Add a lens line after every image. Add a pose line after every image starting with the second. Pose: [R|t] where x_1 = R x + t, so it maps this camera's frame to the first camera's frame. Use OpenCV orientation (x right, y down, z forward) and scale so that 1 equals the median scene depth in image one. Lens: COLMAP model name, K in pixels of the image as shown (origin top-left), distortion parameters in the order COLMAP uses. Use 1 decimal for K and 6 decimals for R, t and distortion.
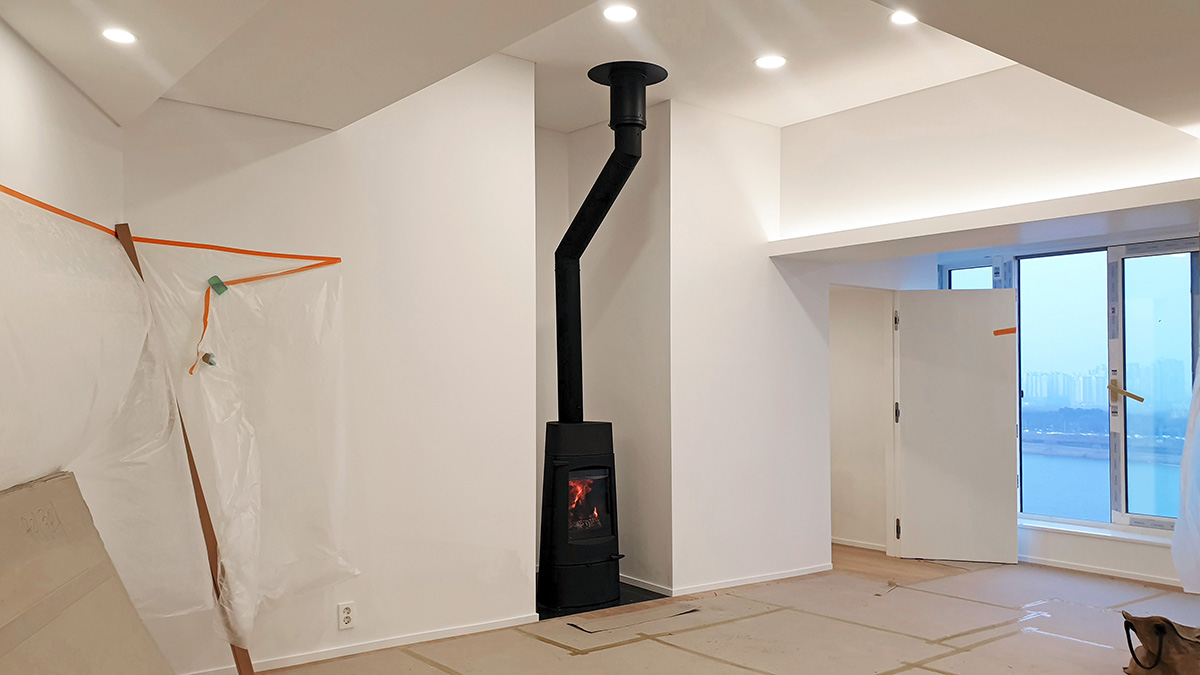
lens RADIAL K [[987.1, 0, 606.9], [0, 987.1, 301.1], [0, 0, 1]] dist [0.045332, -0.034456]
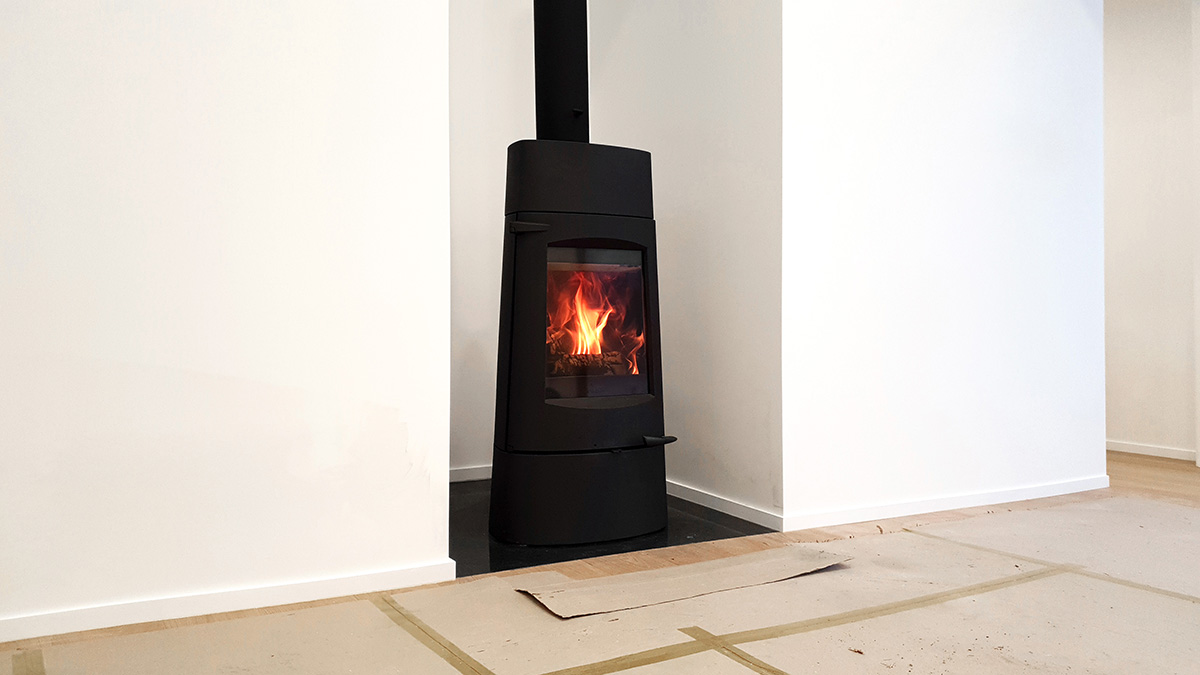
lens RADIAL K [[987.1, 0, 576.0], [0, 987.1, 275.6], [0, 0, 1]] dist [0.045332, -0.034456]
pose [[0.991940, 0.005136, -0.126605, 0.029548], [0.001187, 0.998758, 0.049815, 0.160265], [0.126703, -0.049564, 0.990702, 0.549149]]
